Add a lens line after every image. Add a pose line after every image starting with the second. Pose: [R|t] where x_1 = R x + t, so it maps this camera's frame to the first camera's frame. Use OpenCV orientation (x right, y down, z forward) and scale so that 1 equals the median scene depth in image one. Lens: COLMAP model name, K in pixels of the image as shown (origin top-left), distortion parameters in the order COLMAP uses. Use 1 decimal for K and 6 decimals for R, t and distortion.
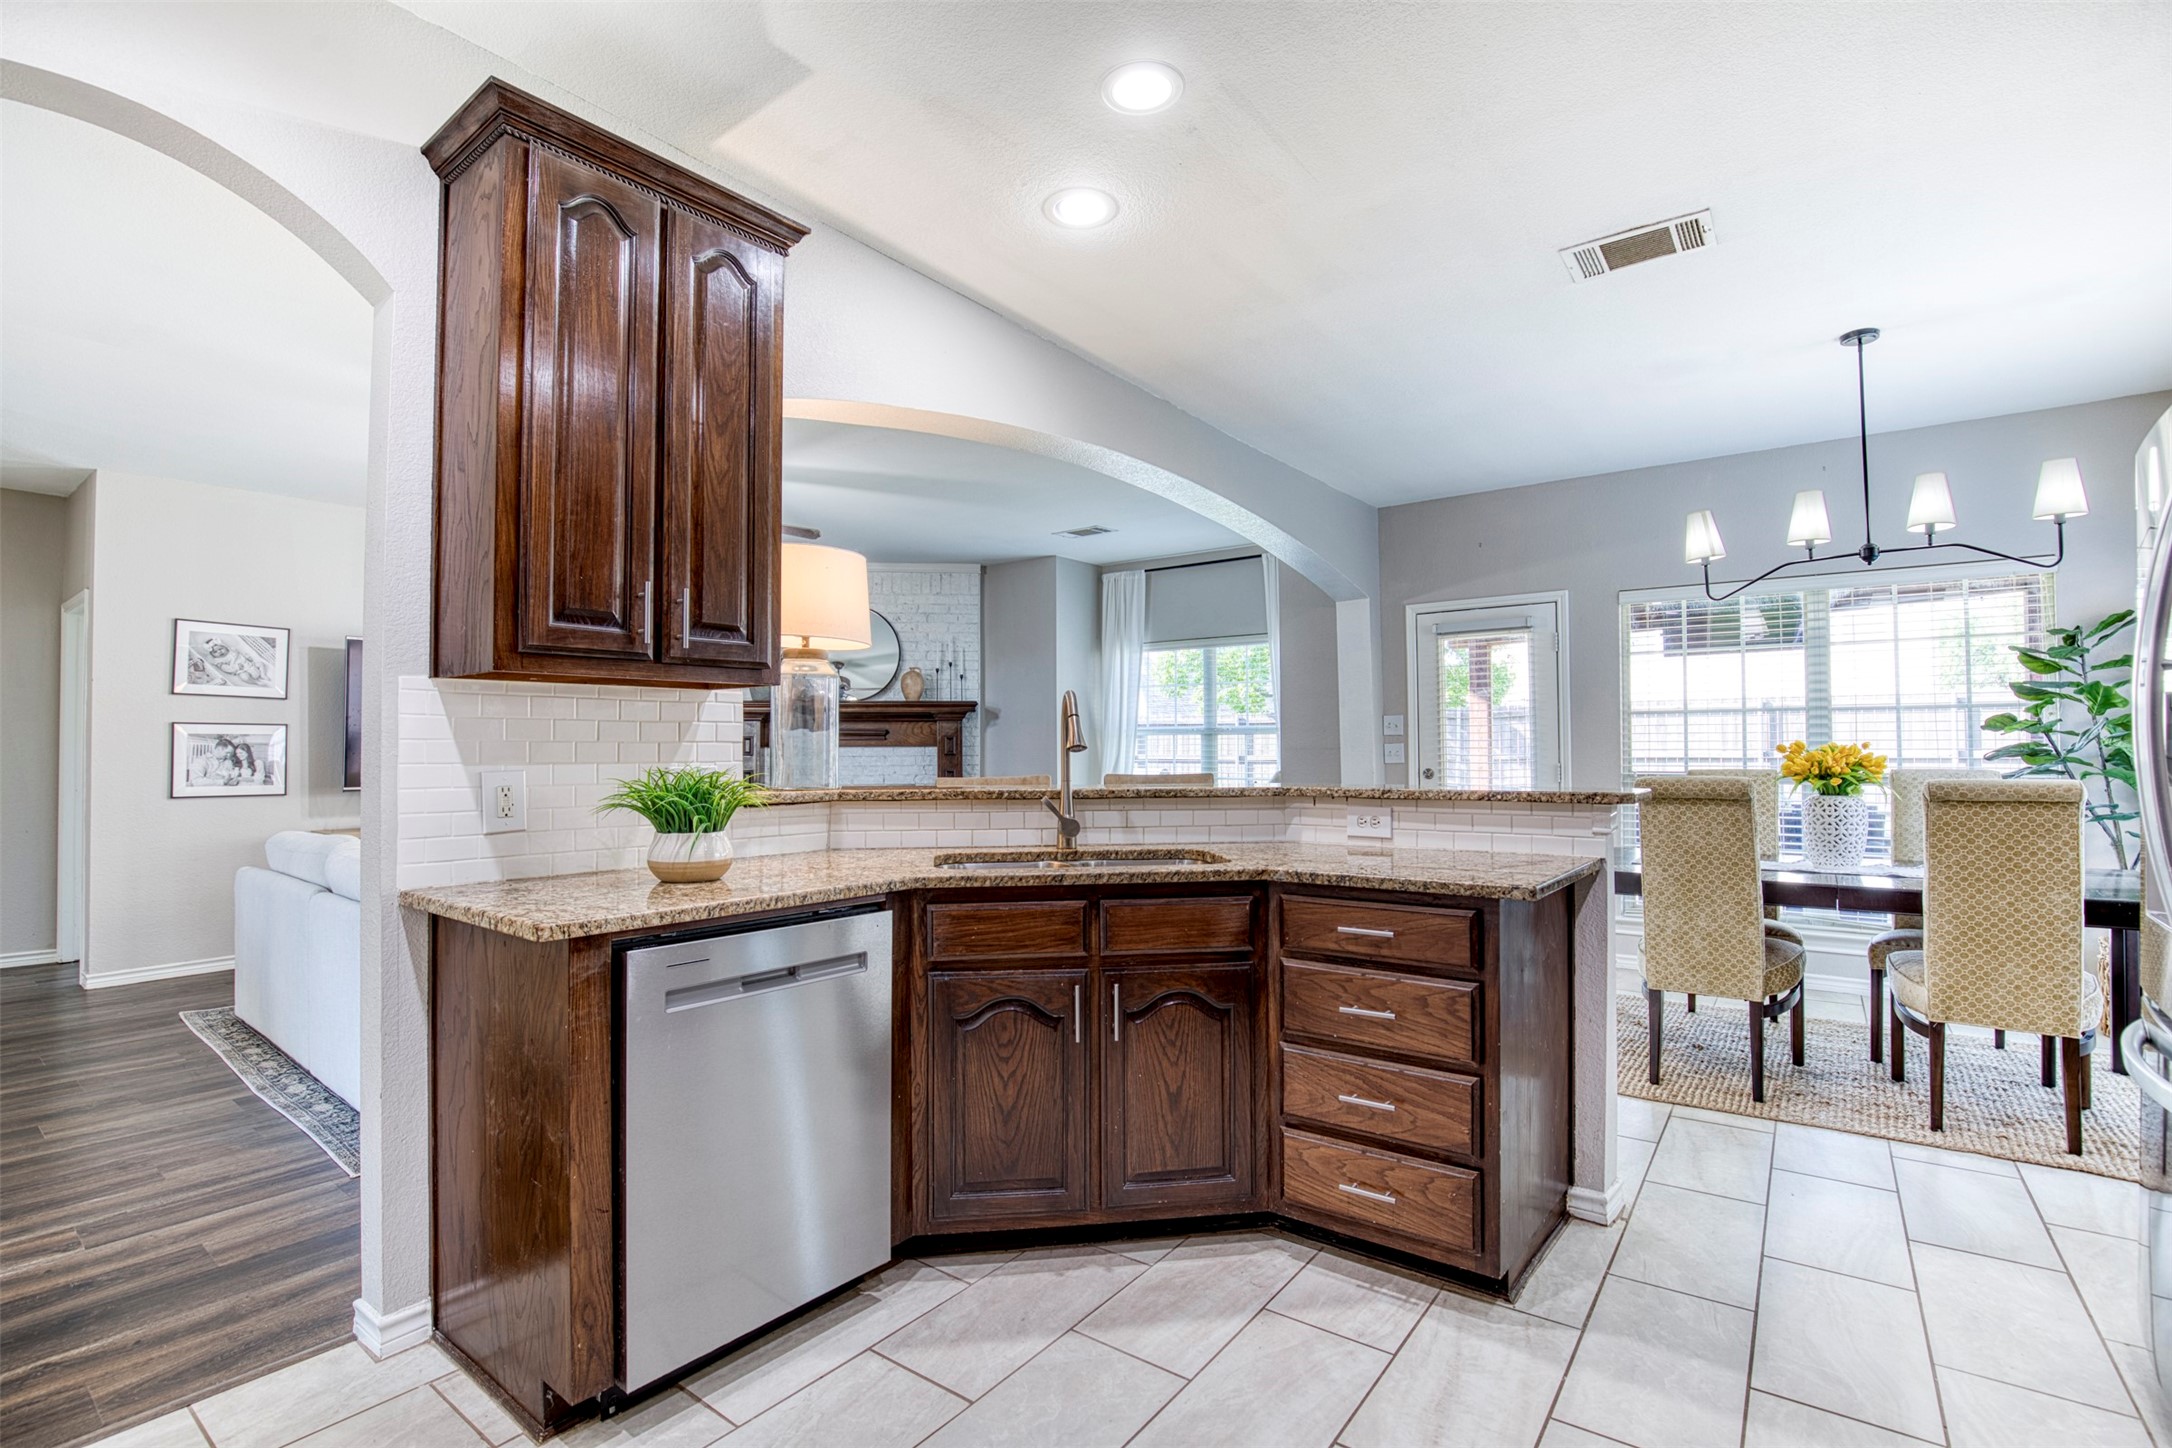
lens RADIAL K [[996.3, 0, 1081.2], [0, 996.3, 731.0], [0, 0, 1]] dist [-0.026326, 0.002772]
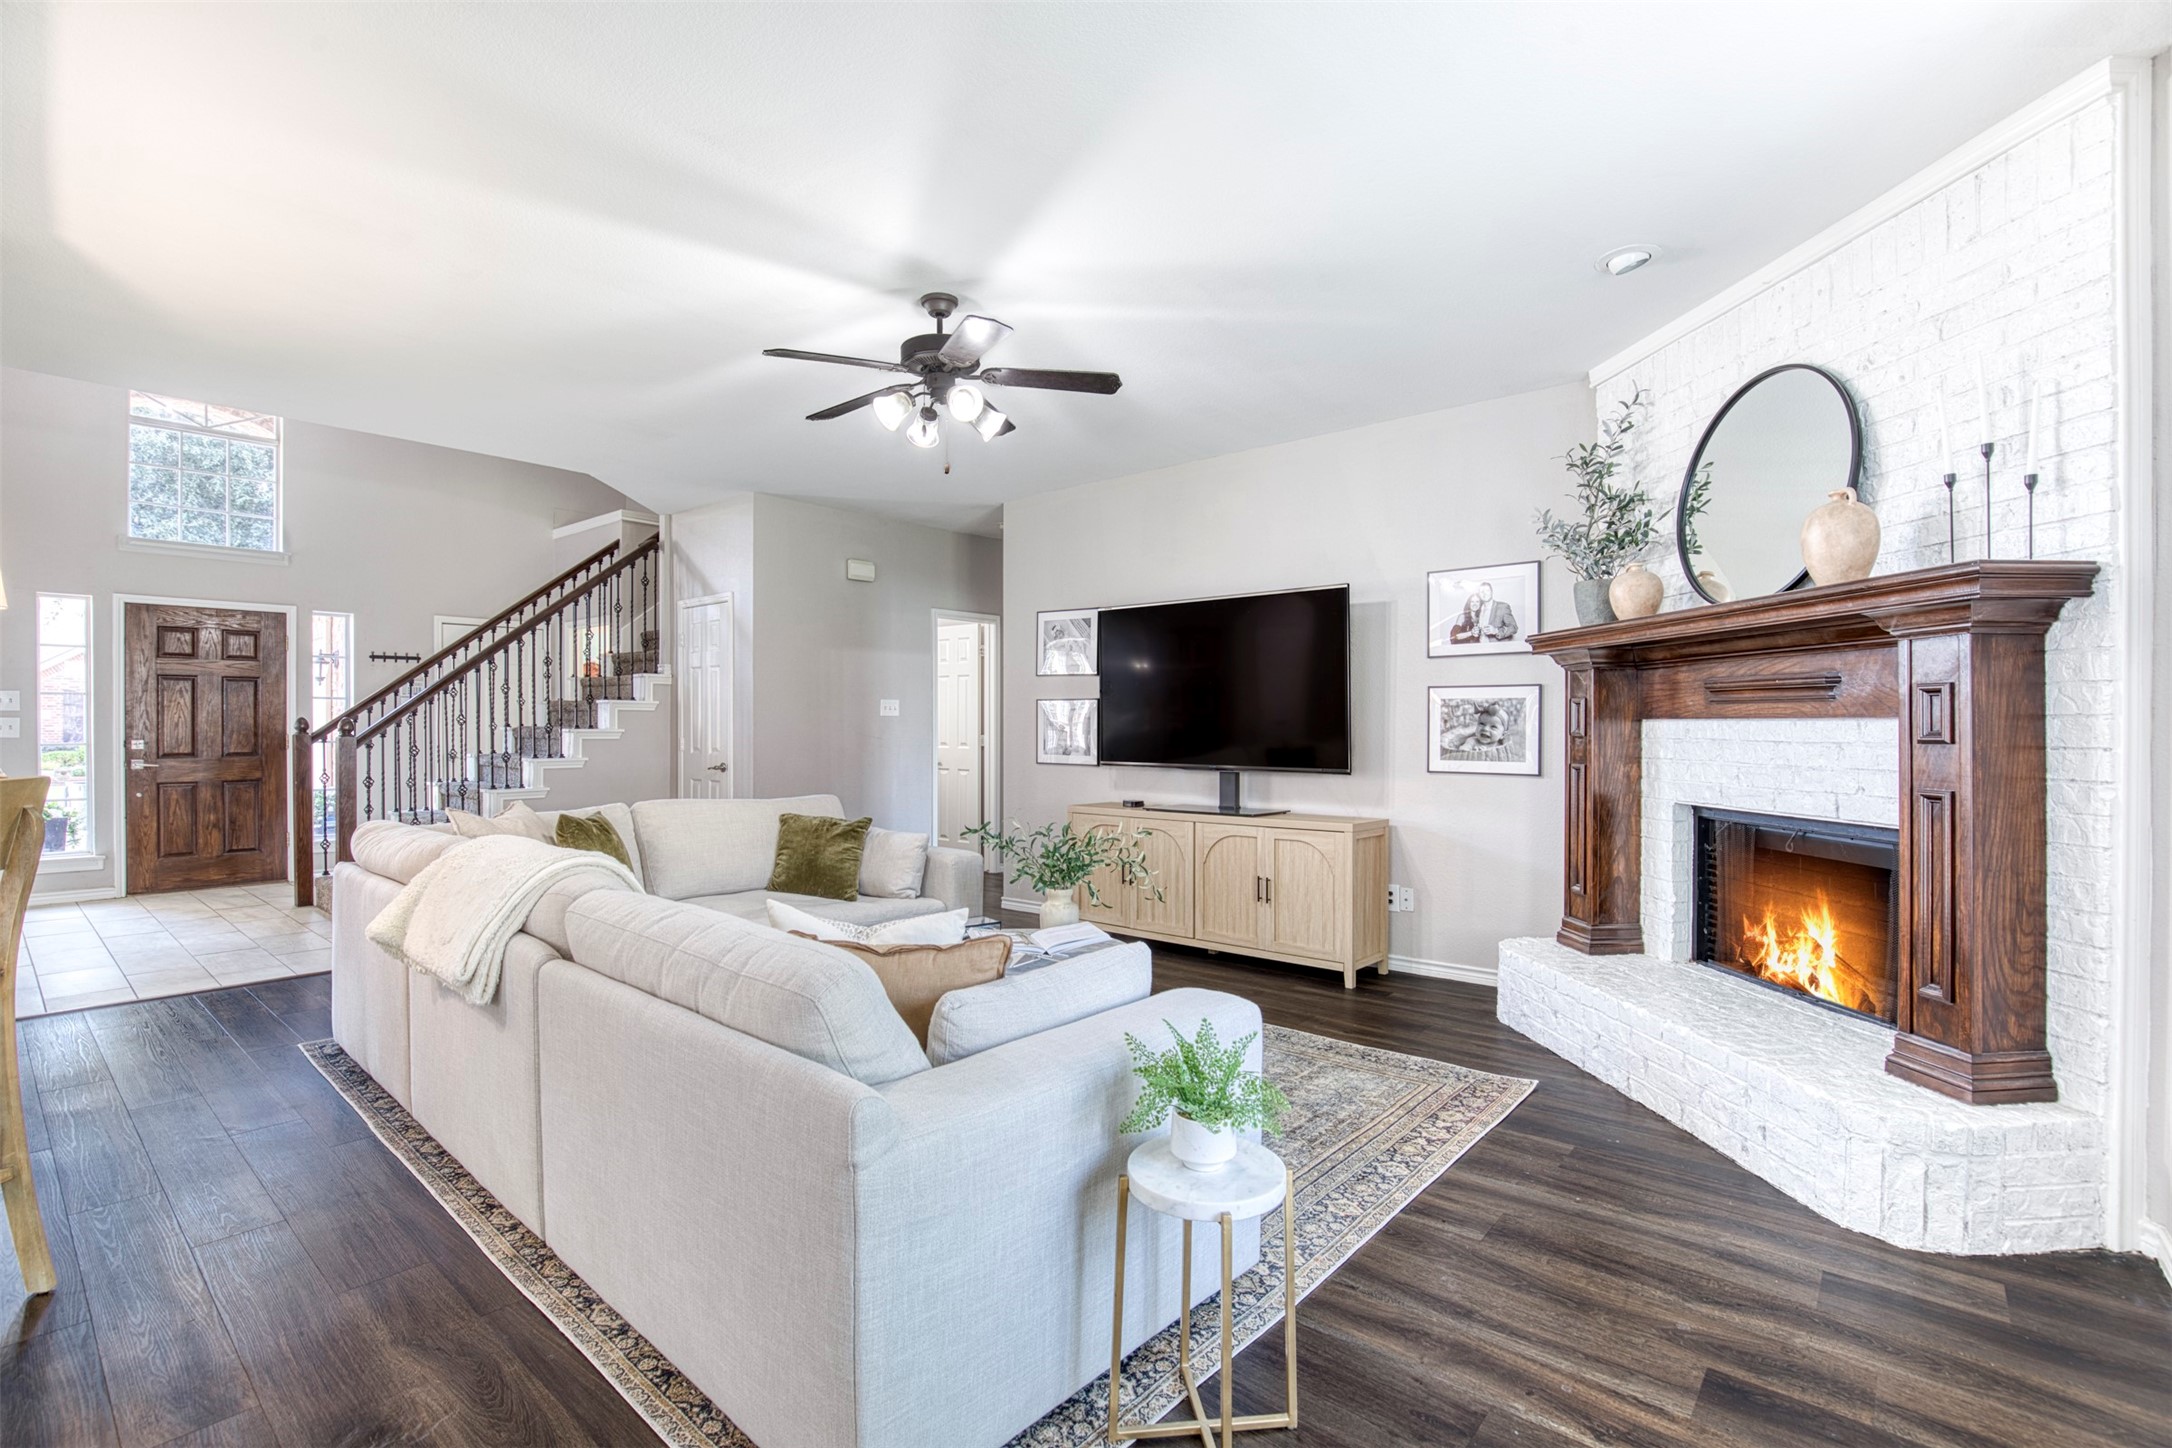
lens RADIAL K [[996.3, 0, 1078.6], [0, 996.3, 726.1], [0, 0, 1]] dist [-0.026326, 0.002772]
pose [[-0.048873, 0.007514, -0.998777, 0.240873], [0.019676, 0.999785, 0.006559, 0.014231], [0.998611, -0.019331, -0.049010, 0.963221]]
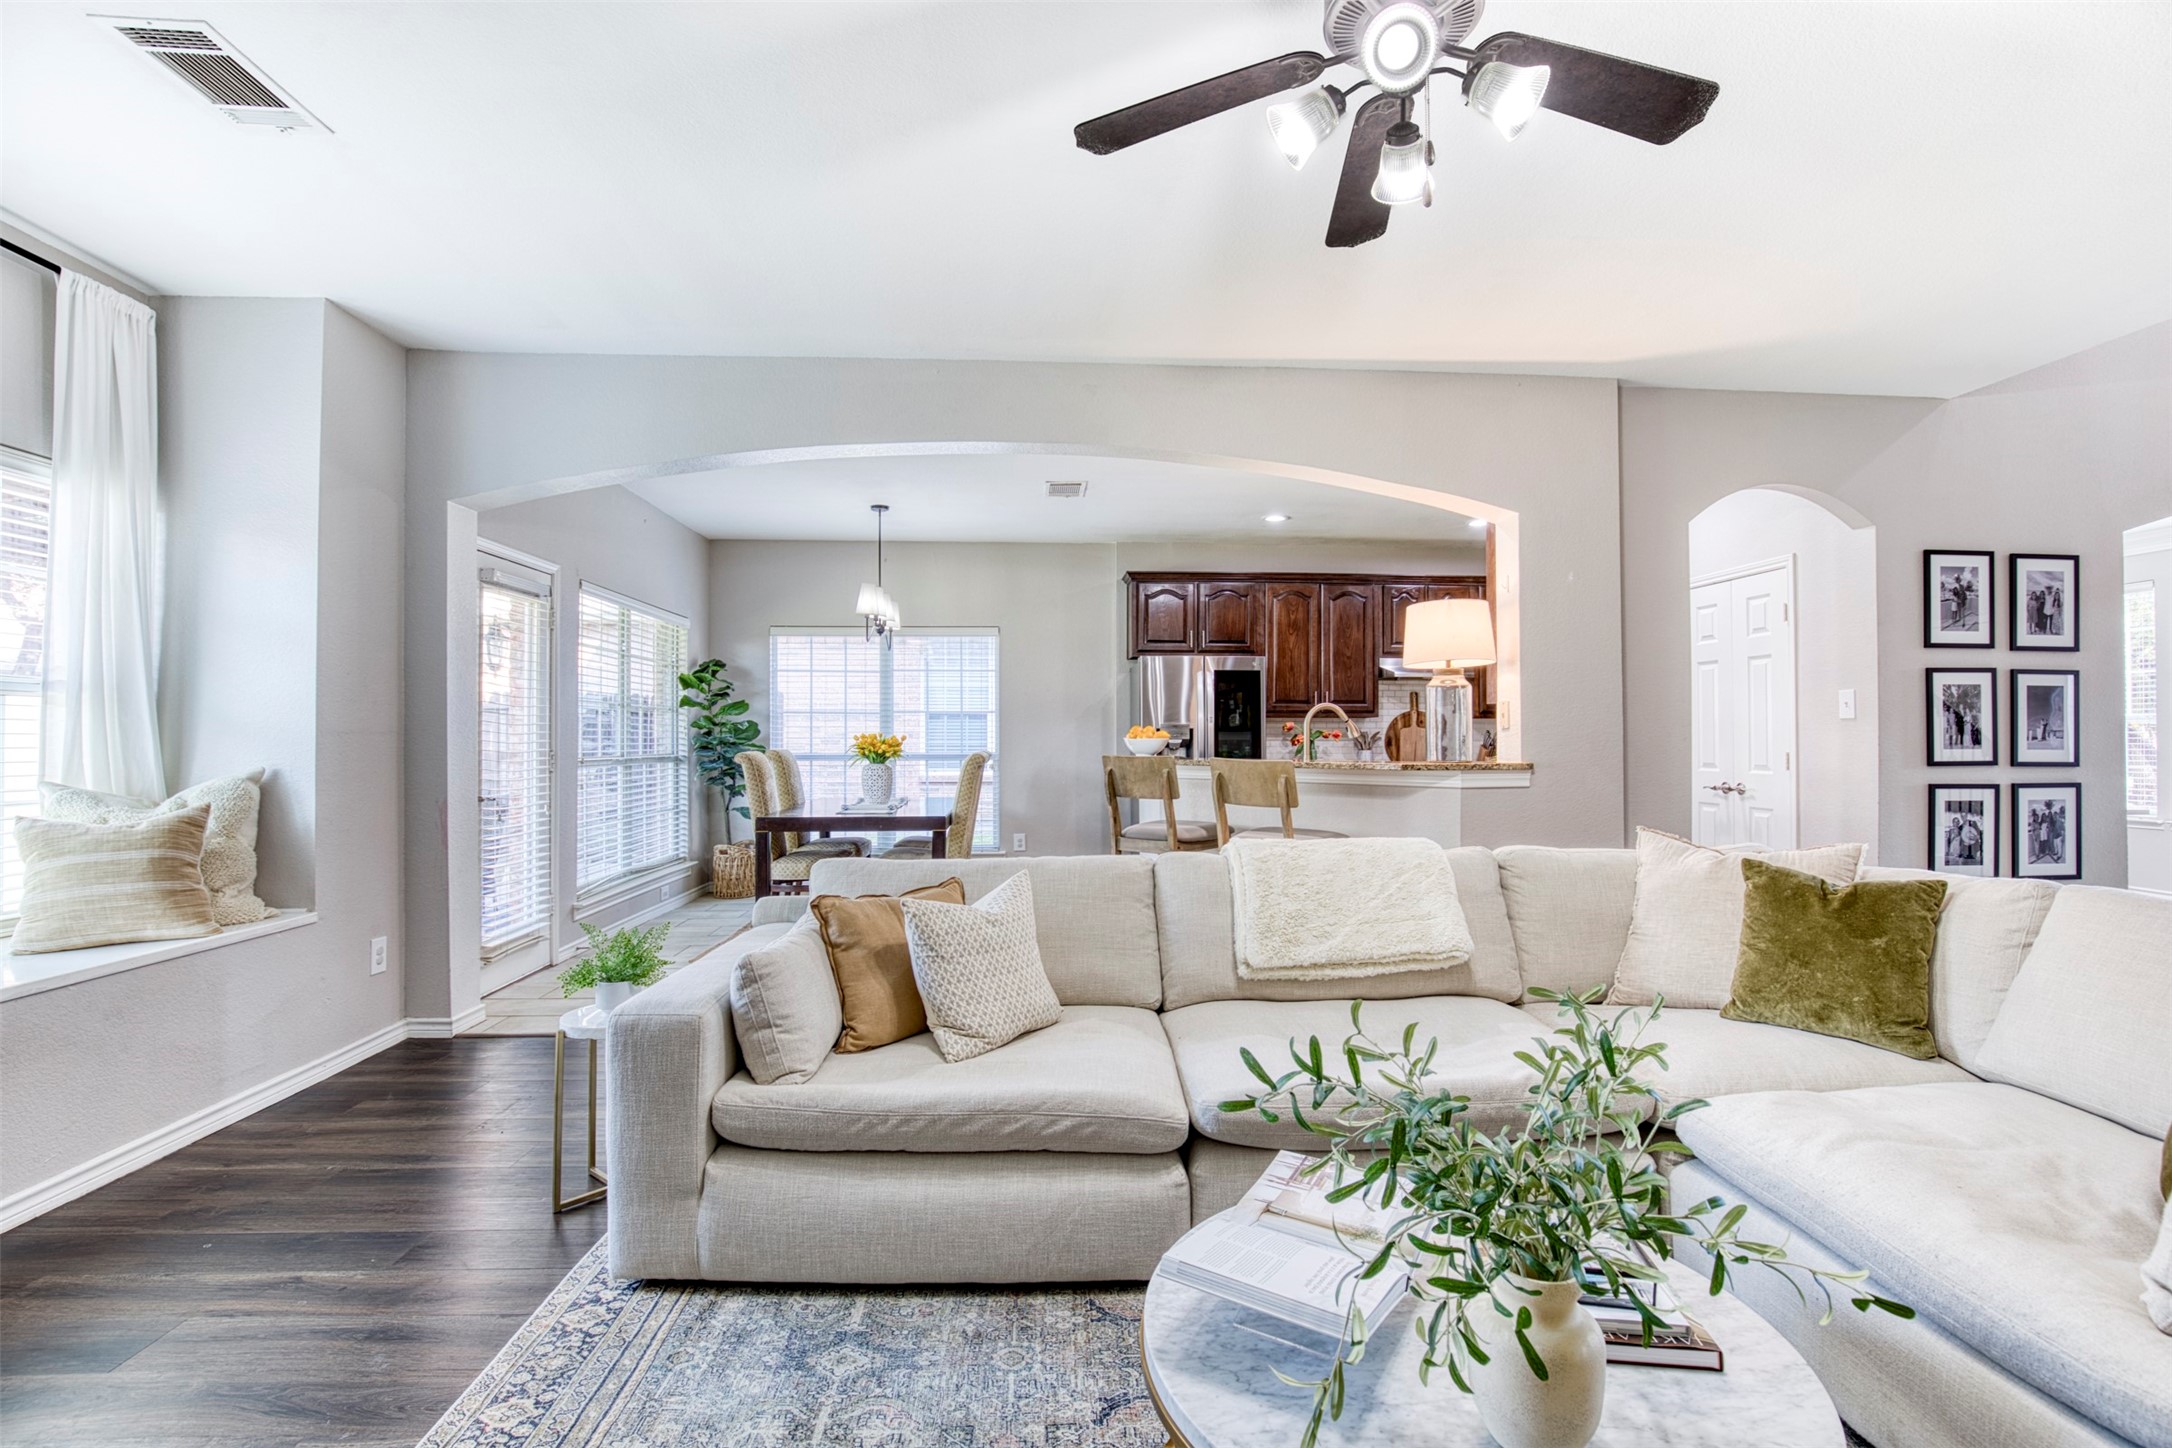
lens RADIAL K [[996.3, 0, 1091.2], [0, 996.3, 721.5], [0, 0, 1]] dist [-0.026326, 0.002772]
pose [[-0.659624, 0.013243, 0.751479, -0.485807], [-0.014477, 0.999435, -0.030320, 0.023209], [-0.751457, -0.030879, -0.659059, 1.112432]]
